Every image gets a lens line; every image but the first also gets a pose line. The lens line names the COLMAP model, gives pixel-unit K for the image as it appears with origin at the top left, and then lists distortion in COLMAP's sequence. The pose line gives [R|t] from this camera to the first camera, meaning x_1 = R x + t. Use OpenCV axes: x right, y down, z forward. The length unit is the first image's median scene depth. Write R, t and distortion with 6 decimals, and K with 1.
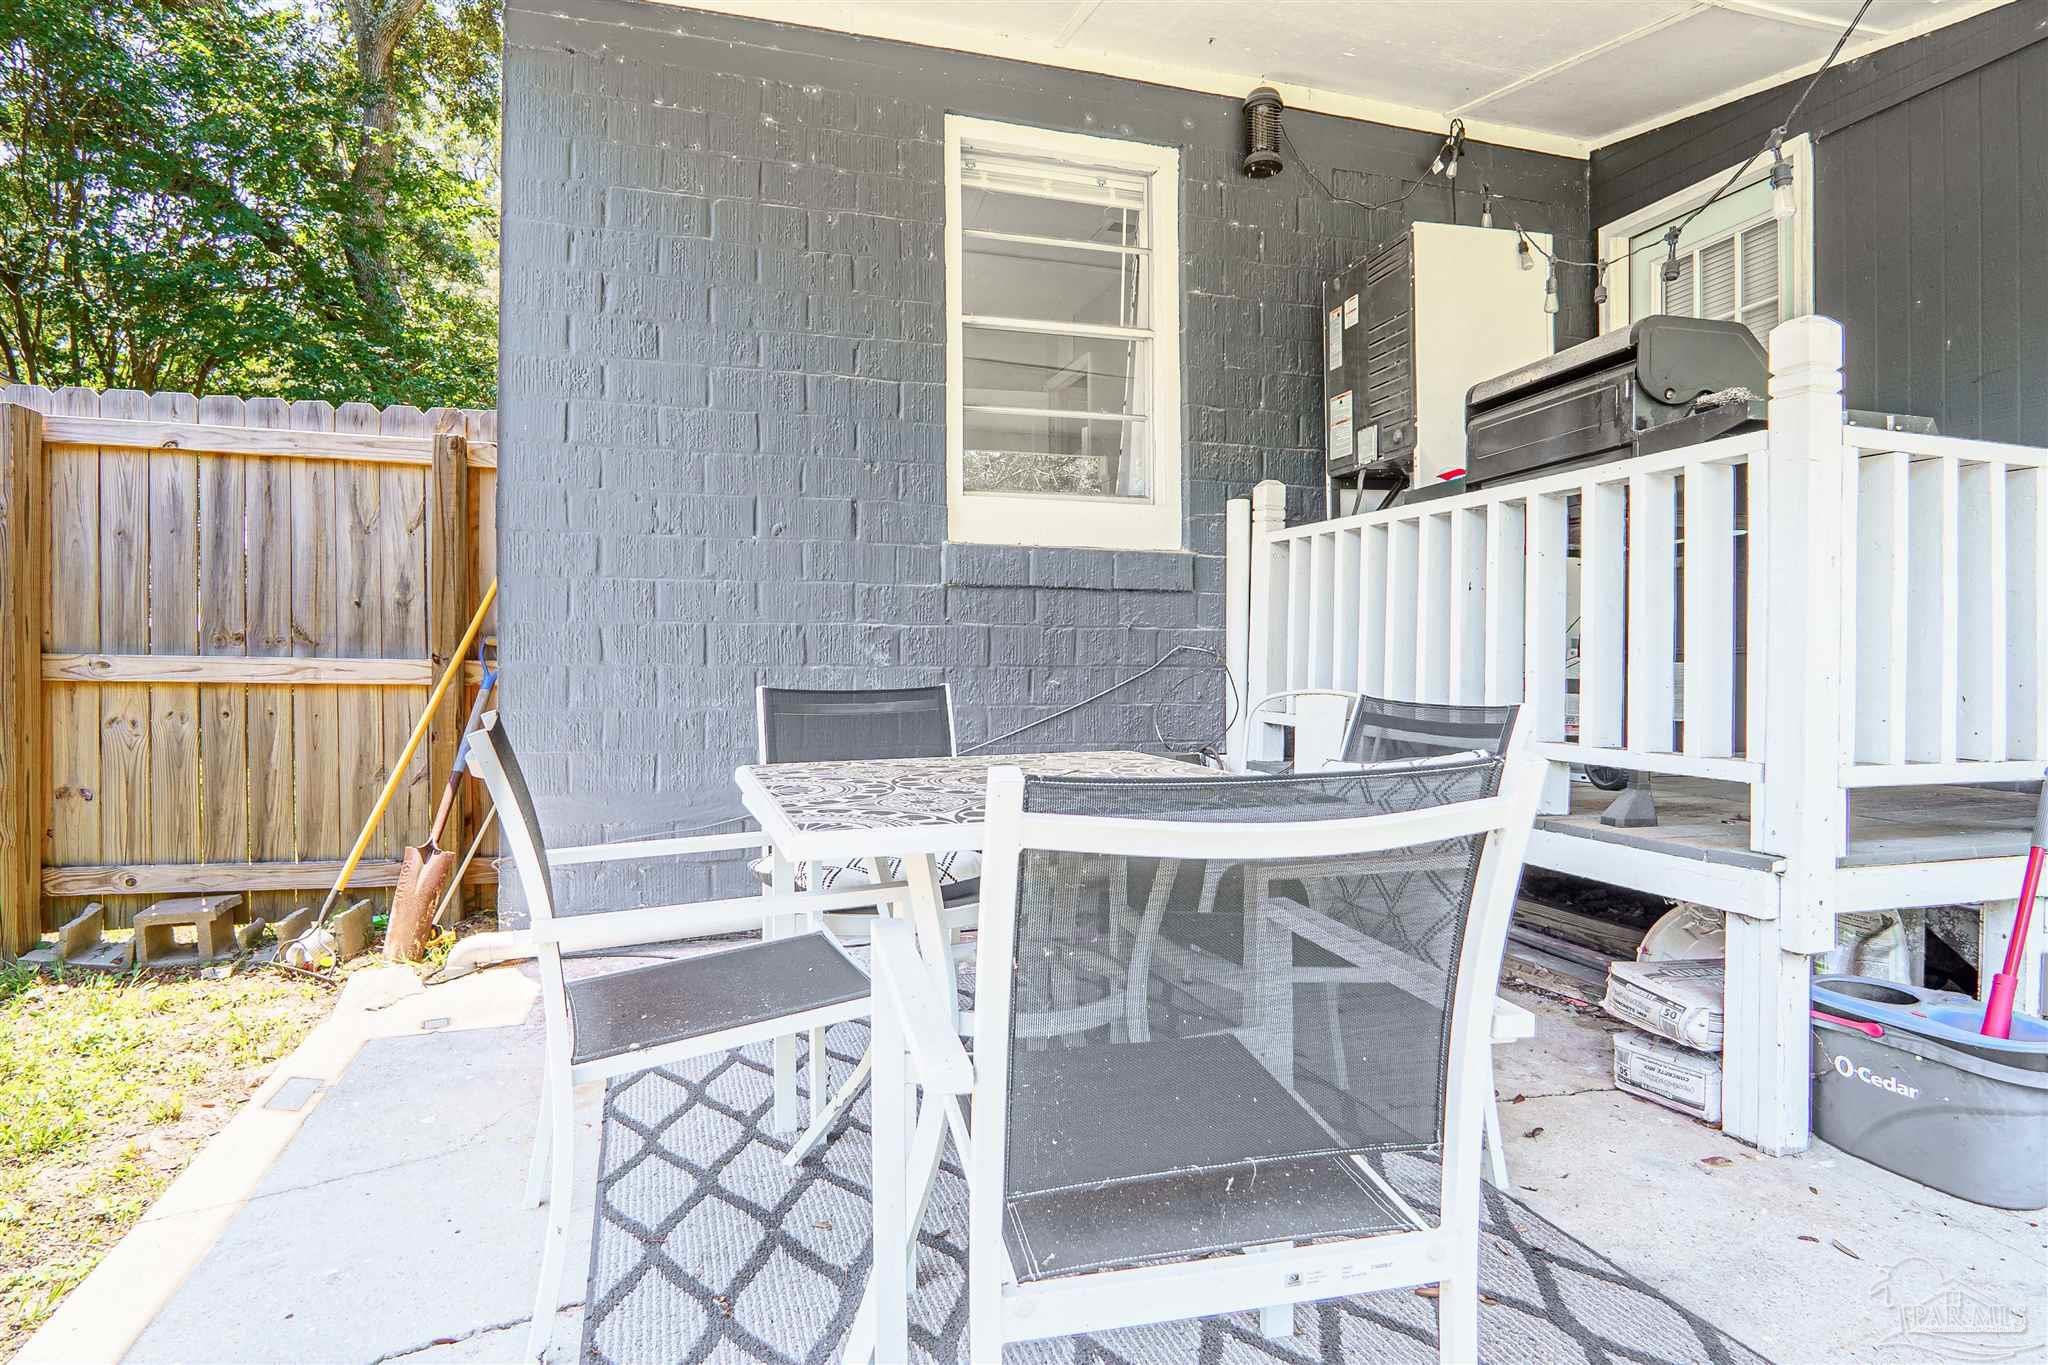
lens RADIAL K [[1102.7, 0, 1018.6], [0, 1102.7, 676.1], [0, 0, 1]] dist [-0.019632, 0.003767]
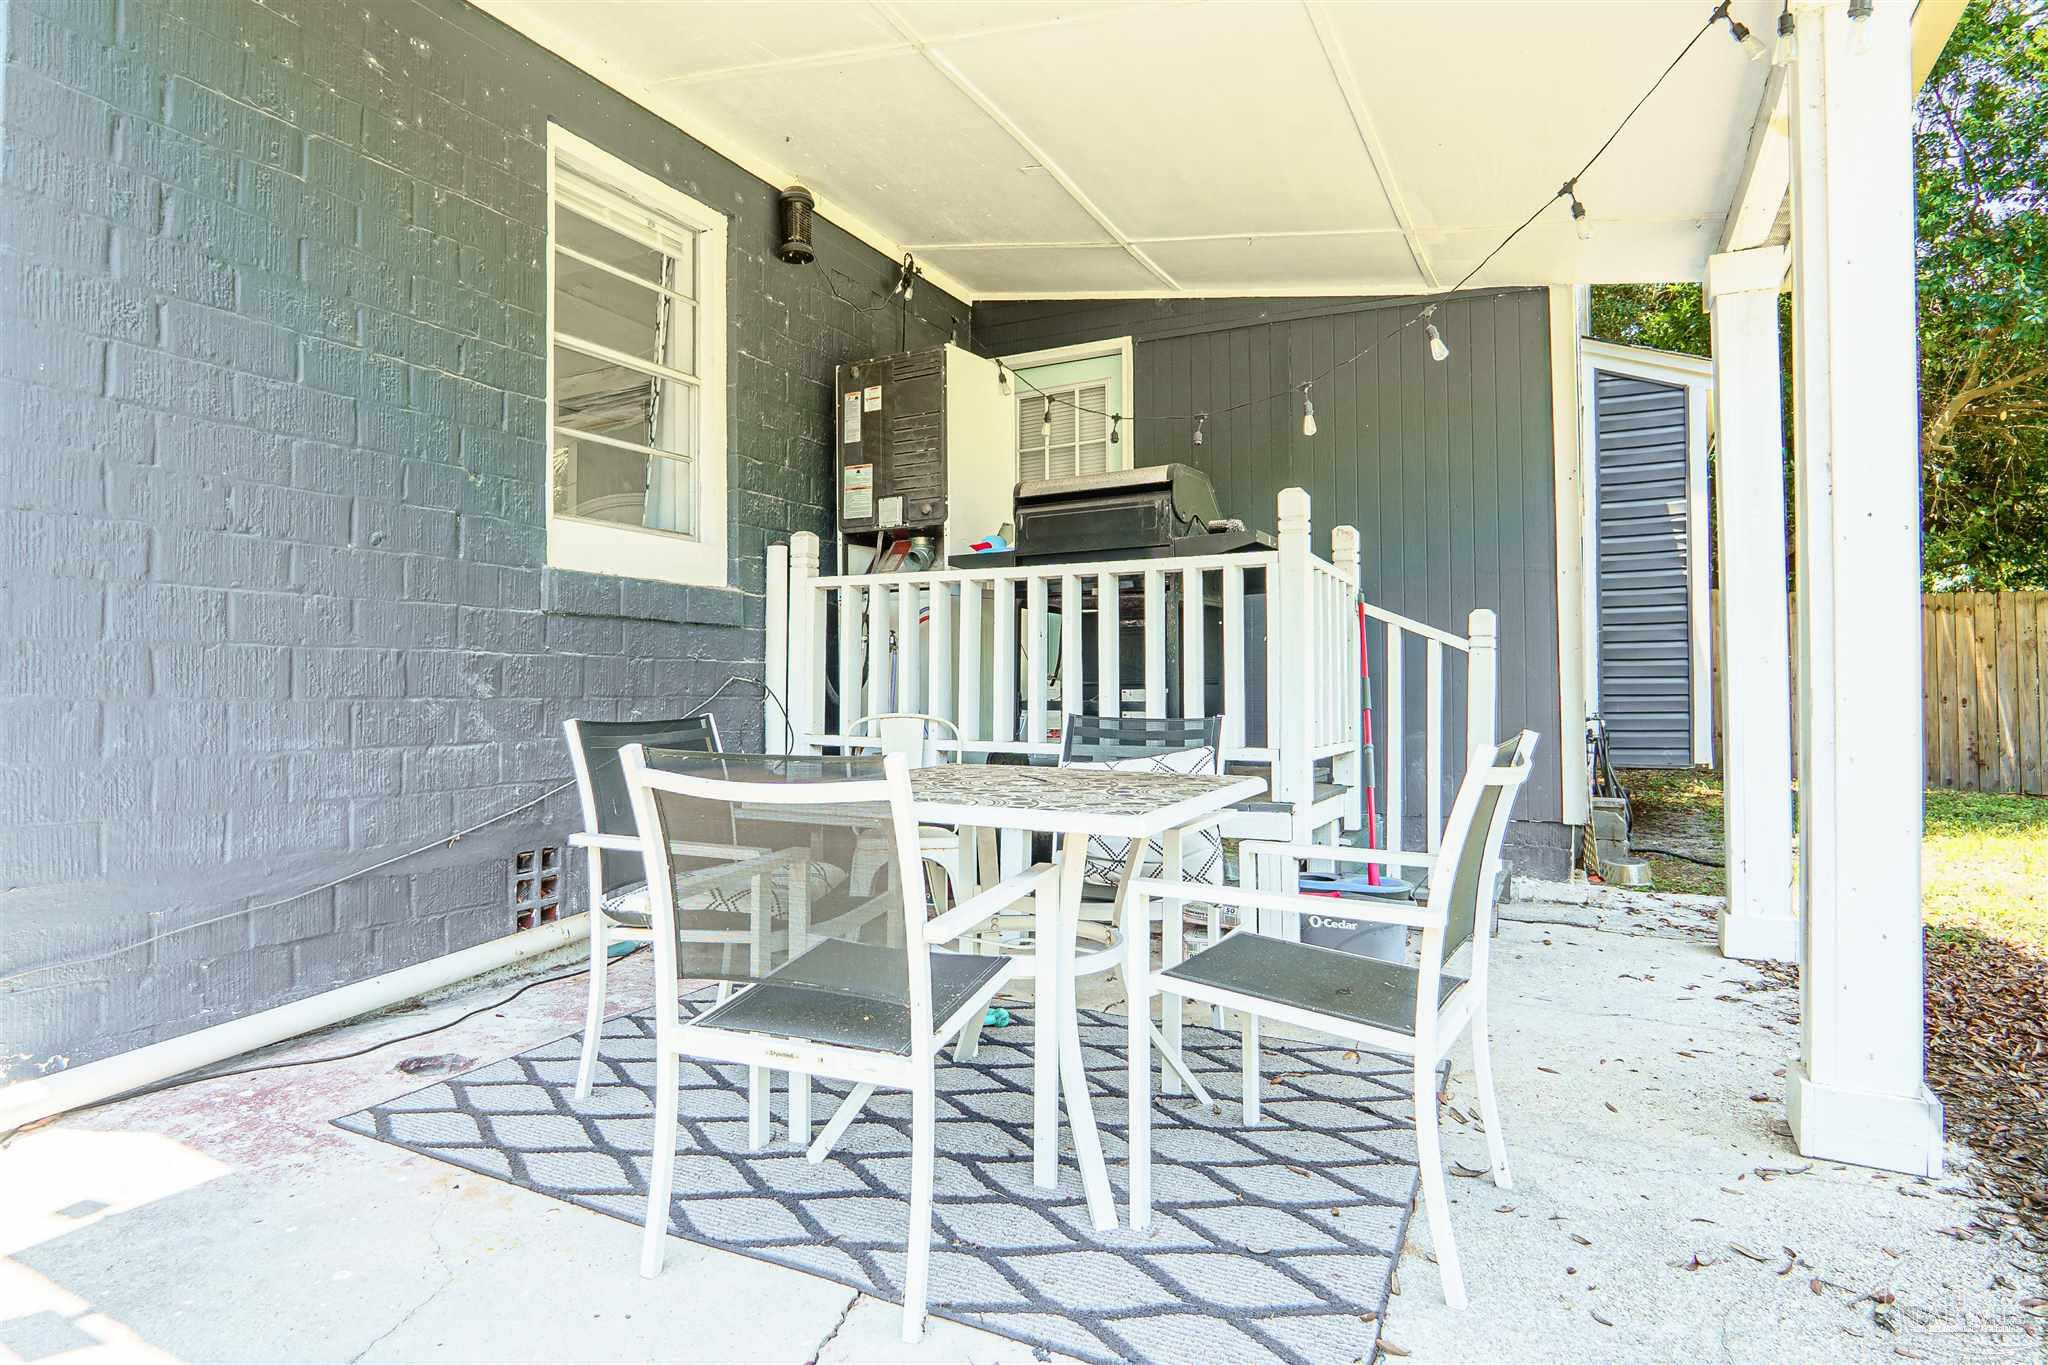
lens RADIAL K [[1102.7, 0, 1015.8], [0, 1102.7, 678.7], [0, 0, 1]] dist [-0.019632, 0.003767]
pose [[0.704573, 0.003141, 0.709625, -0.449671], [0.015179, 0.999695, -0.019496, -0.000810], [-0.709469, 0.024508, 0.704310, 0.052859]]
